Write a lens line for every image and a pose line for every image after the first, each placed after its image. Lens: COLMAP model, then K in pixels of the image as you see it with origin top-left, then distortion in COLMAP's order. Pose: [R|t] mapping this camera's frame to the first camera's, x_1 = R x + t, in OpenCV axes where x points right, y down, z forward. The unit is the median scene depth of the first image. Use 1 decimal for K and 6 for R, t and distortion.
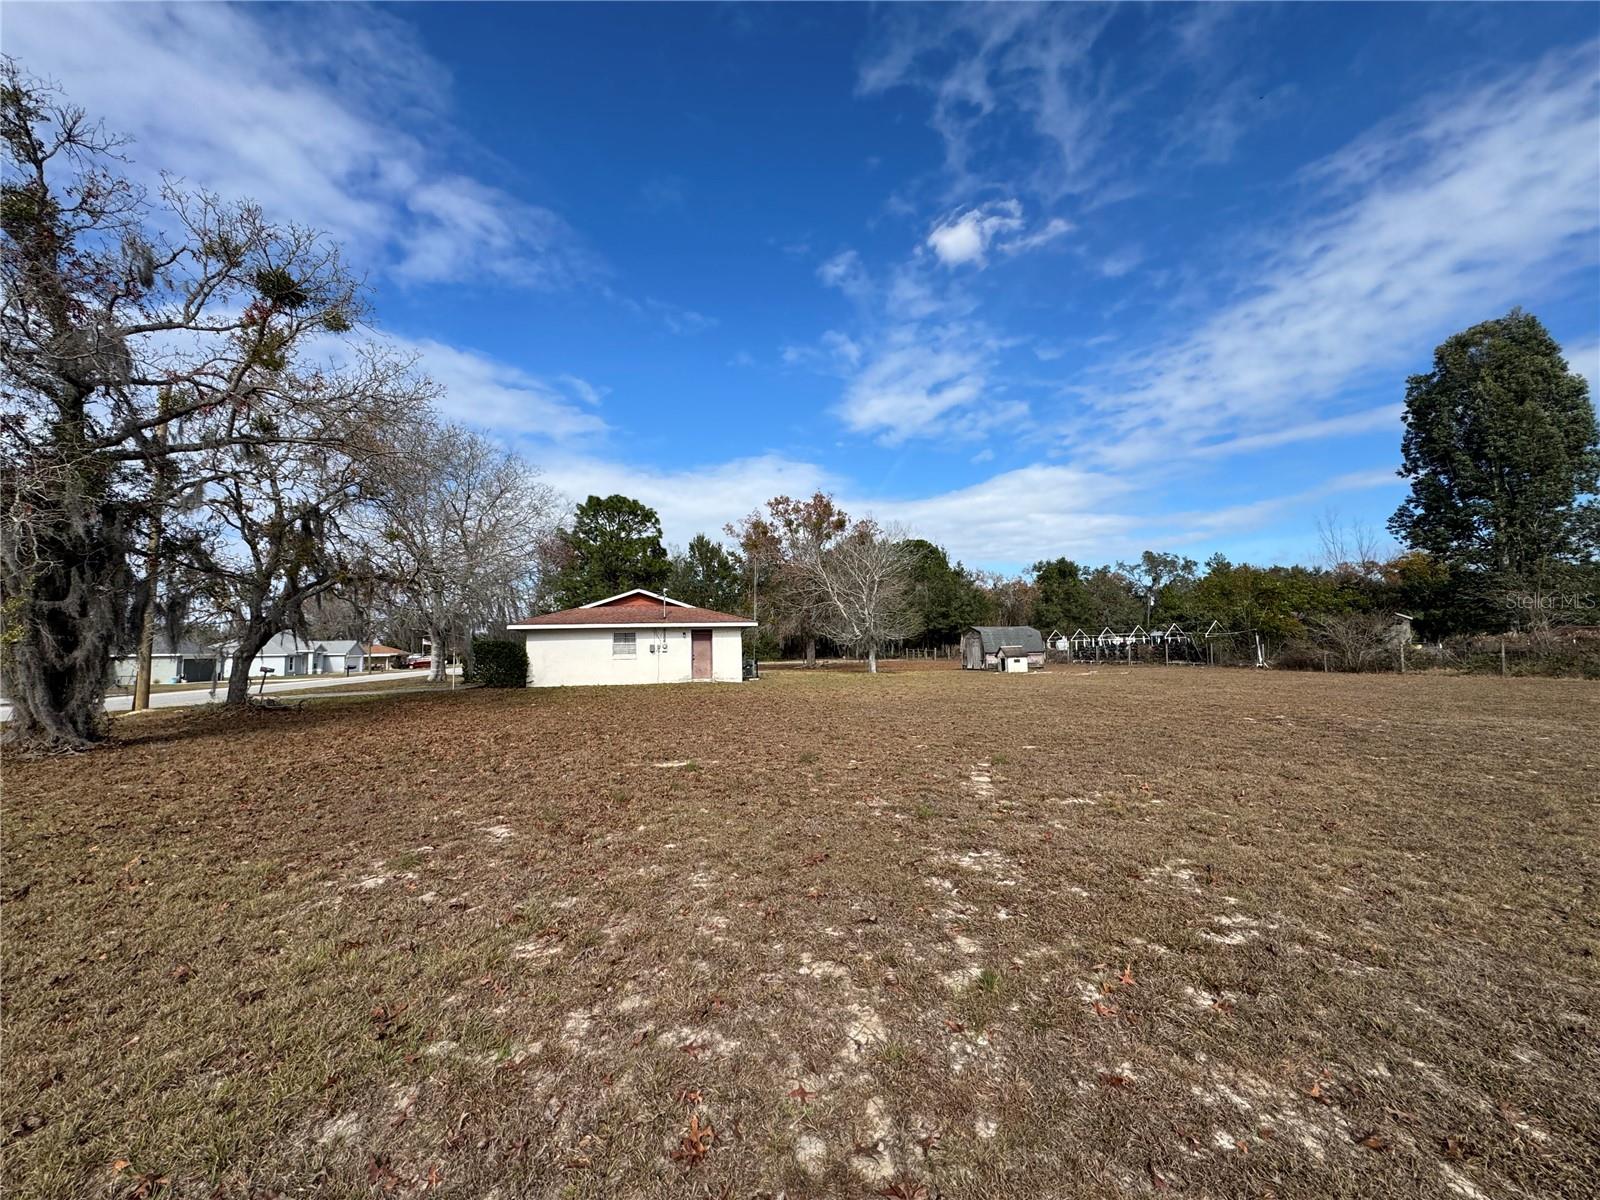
lens RADIAL K [[640.9, 0, 800.1], [0, 640.9, 603.5], [0, 0, 1]] dist [-0.002504, 0.000084]
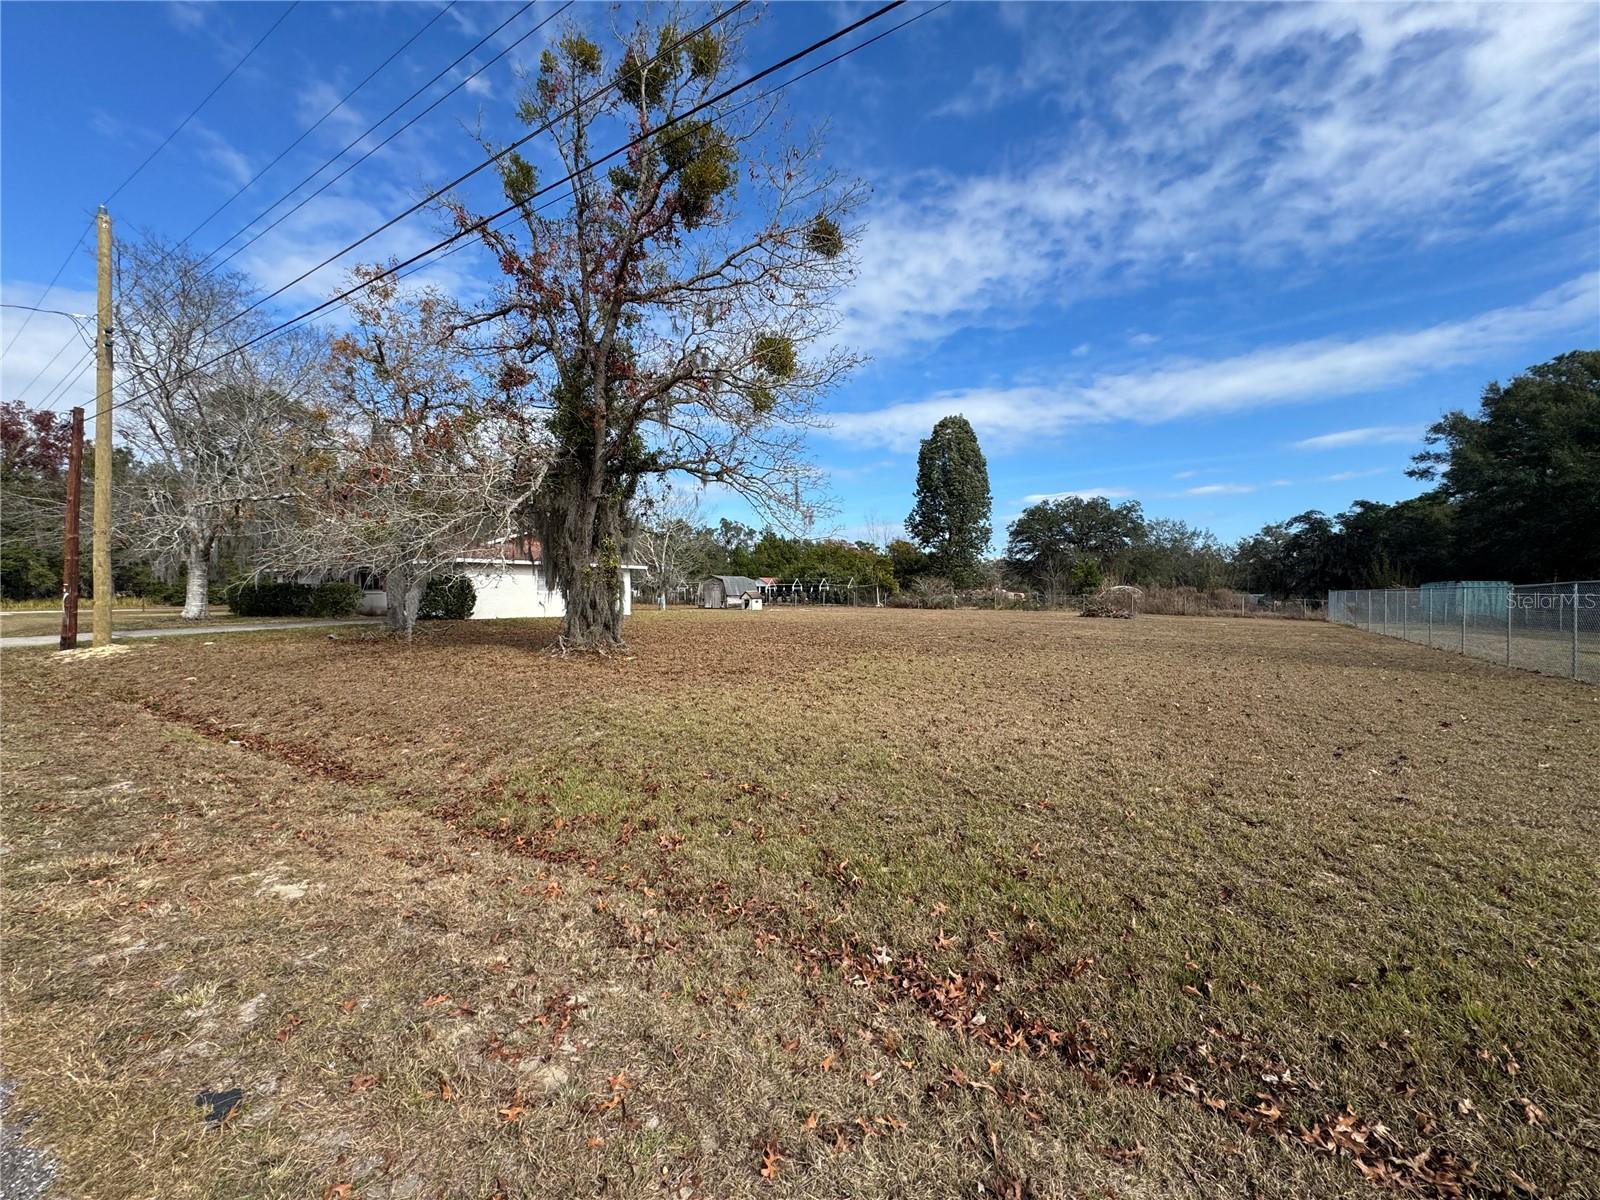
lens RADIAL K [[640.9, 0, 800.1], [0, 640.9, 596.0], [0, 0, 1]] dist [-0.002504, 0.000084]
pose [[0.741575, 0.017534, 0.670641, -0.481503], [-0.064181, 0.996927, 0.044905, 0.008353], [-0.667793, -0.076343, 0.740422, -0.081737]]
